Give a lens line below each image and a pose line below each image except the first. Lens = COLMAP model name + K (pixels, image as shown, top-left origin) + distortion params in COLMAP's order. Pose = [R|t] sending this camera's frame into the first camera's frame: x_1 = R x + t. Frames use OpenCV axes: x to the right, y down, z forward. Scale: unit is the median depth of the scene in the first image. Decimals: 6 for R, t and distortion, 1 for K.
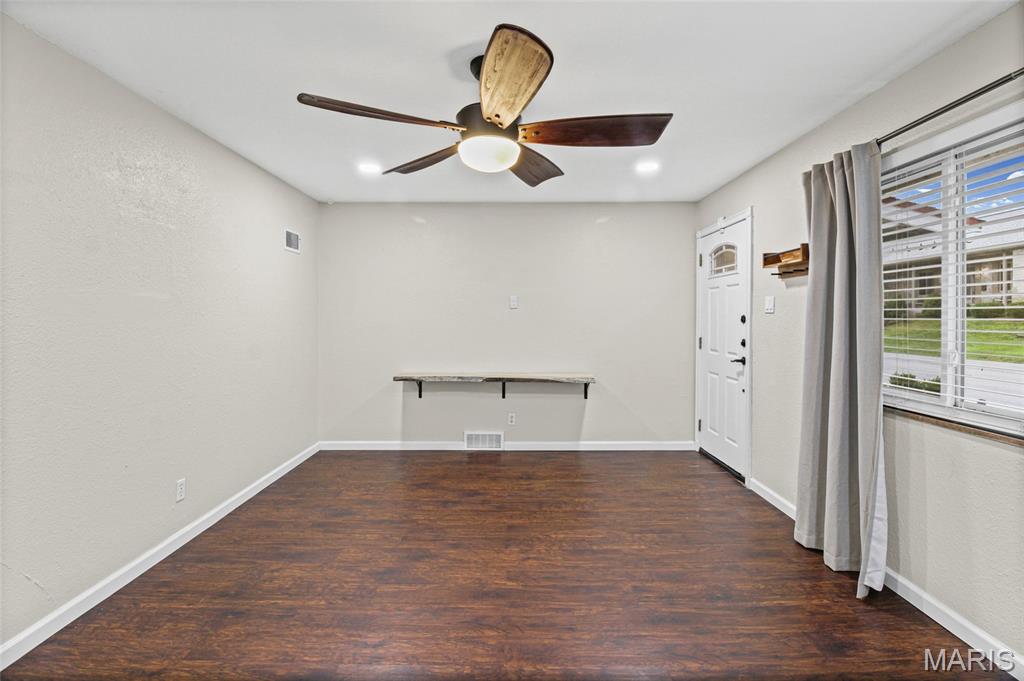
lens RADIAL K [[476.3, 0, 517.5], [0, 476.3, 323.8], [0, 0, 1]] dist [-0.000696, -0.013402]
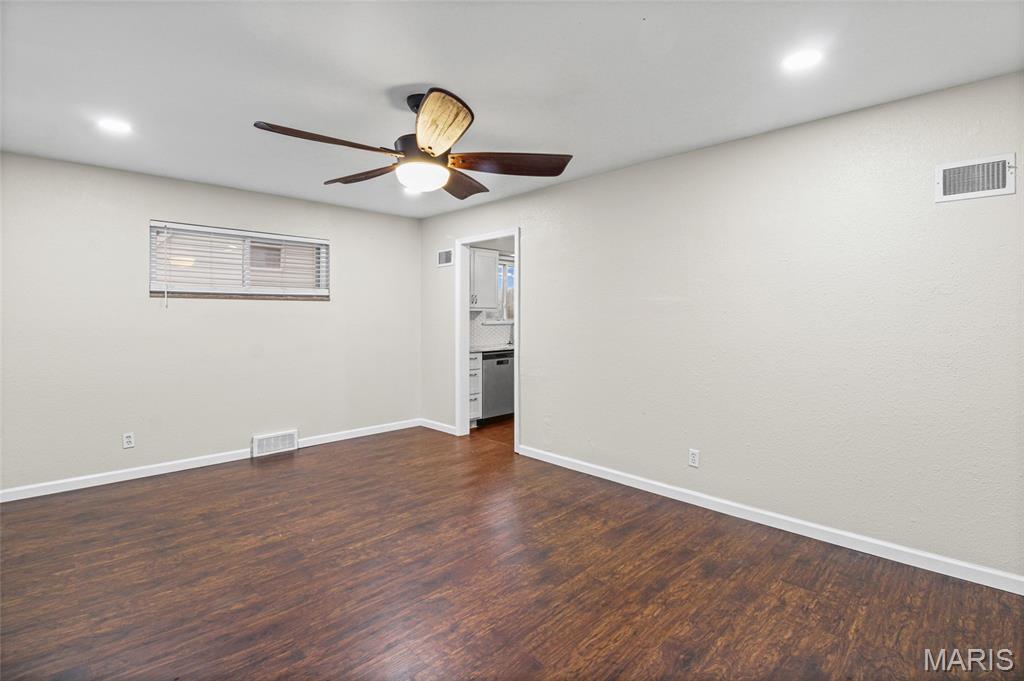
lens RADIAL K [[481.9, 0, 512.9], [0, 481.9, 328.3], [0, 0, 1]] dist [0.001034, -0.013303]
pose [[-0.719443, 0.019752, -0.694271, 0.455504], [-0.009082, 0.999243, 0.037840, -0.020451], [0.694492, 0.033529, -0.718719, 1.527691]]
